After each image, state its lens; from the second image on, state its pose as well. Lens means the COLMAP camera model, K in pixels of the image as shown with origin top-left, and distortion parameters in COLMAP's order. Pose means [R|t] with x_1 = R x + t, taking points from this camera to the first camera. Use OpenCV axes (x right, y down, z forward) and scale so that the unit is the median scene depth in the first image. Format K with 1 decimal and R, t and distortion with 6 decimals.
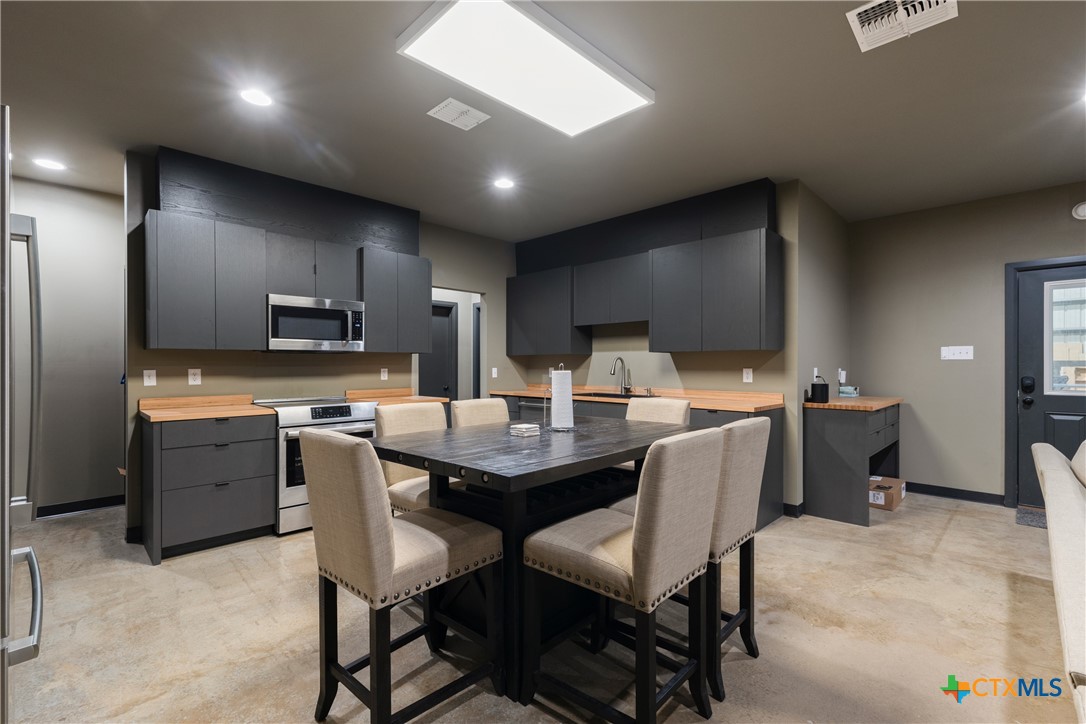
lens RADIAL K [[471.9, 0, 539.7], [0, 471.9, 364.8], [0, 0, 1]] dist [0.001864, -0.000028]
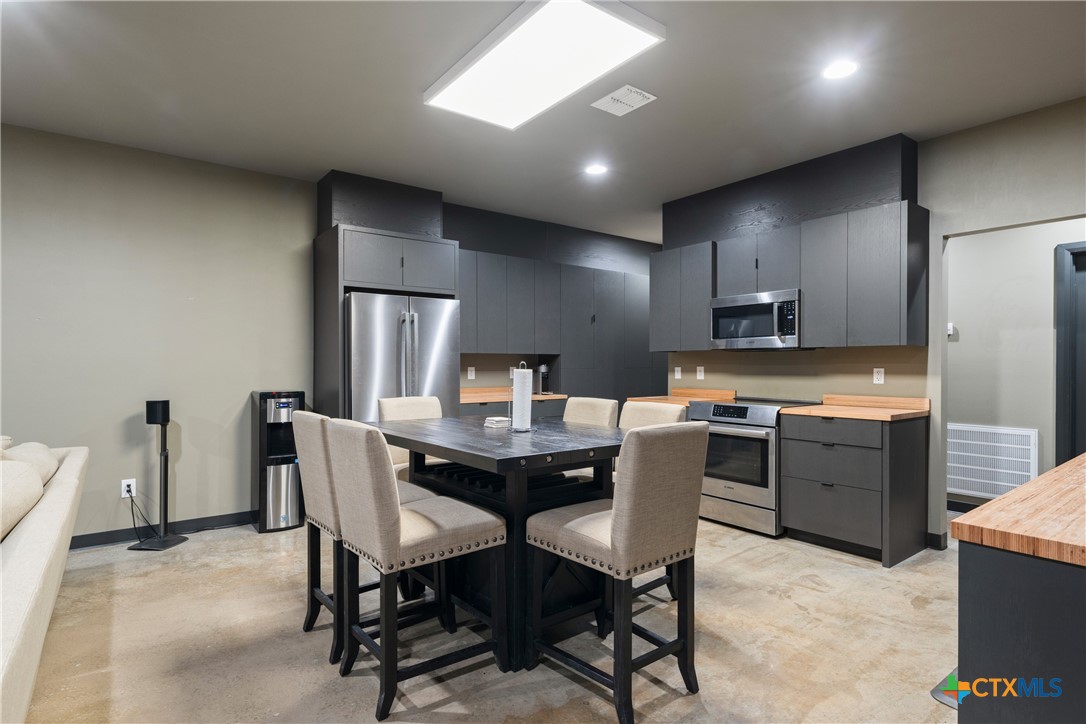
lens RADIAL K [[559.4, 0, 543.0], [0, 559.4, 362.0], [0, 0, 1]] dist [-0.000089, 0.000160]
pose [[-0.131737, -0.001778, -0.991283, 0.692882], [0.000954, 0.999998, -0.001920, -0.000893], [0.991284, -0.001199, -0.131735, 0.704690]]
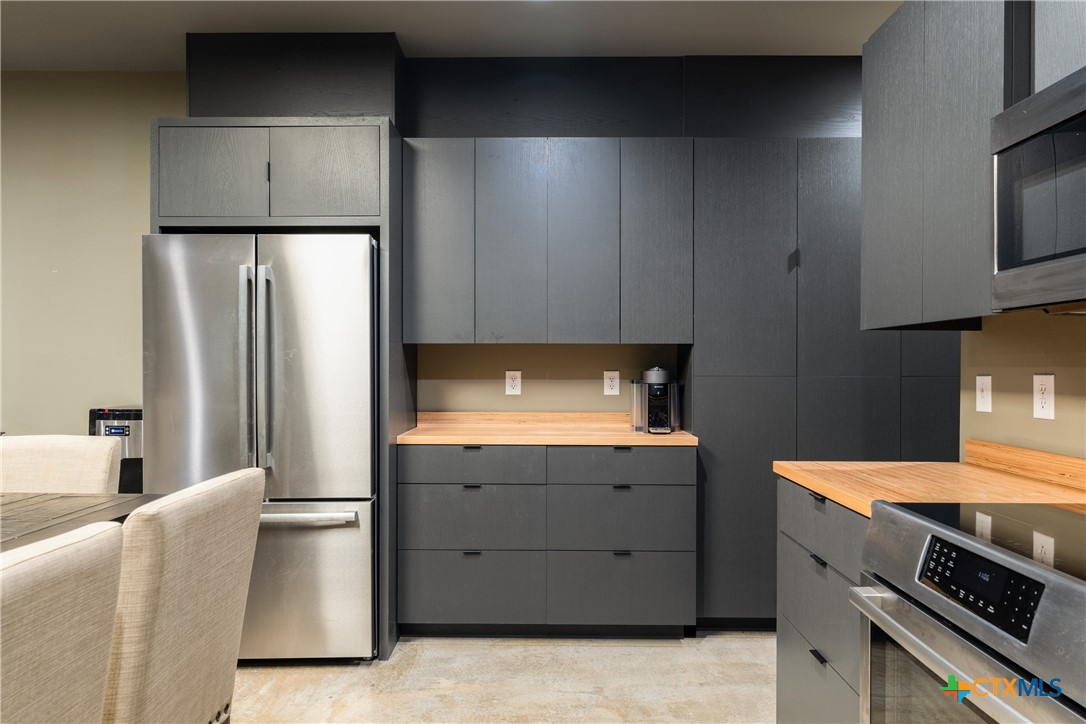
lens RADIAL K [[683.8, 0, 541.8], [0, 683.8, 365.8], [0, 0, 1]] dist [-0.003402, -0.000834]
pose [[-0.717053, 0.001442, -0.697018, -0.074258], [-0.000131, 0.999998, 0.002203, 0.000040], [0.697019, 0.001671, -0.717051, 0.994484]]
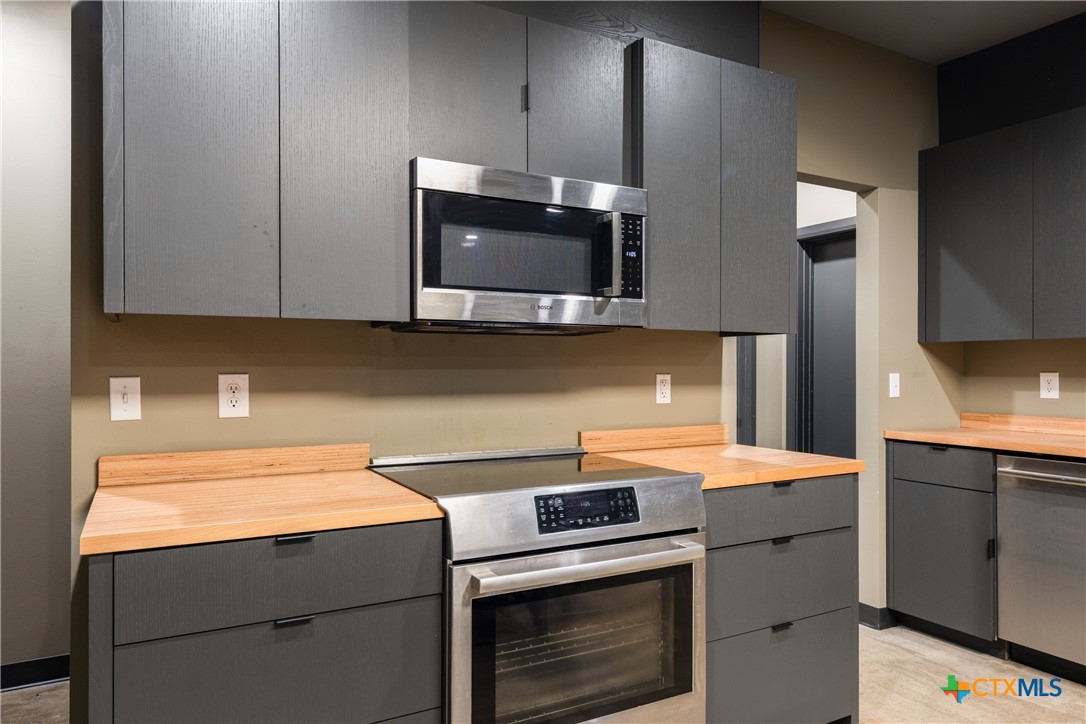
lens RADIAL K [[723.8, 0, 543.0], [0, 723.8, 362.0], [0, 0, 1]] dist [0.002478, 0.000251]
pose [[0.962005, 0.002224, -0.273023, -0.306712], [-0.003326, 0.999988, -0.003573, 0.000020], [0.273012, 0.004346, 0.962001, 0.466111]]
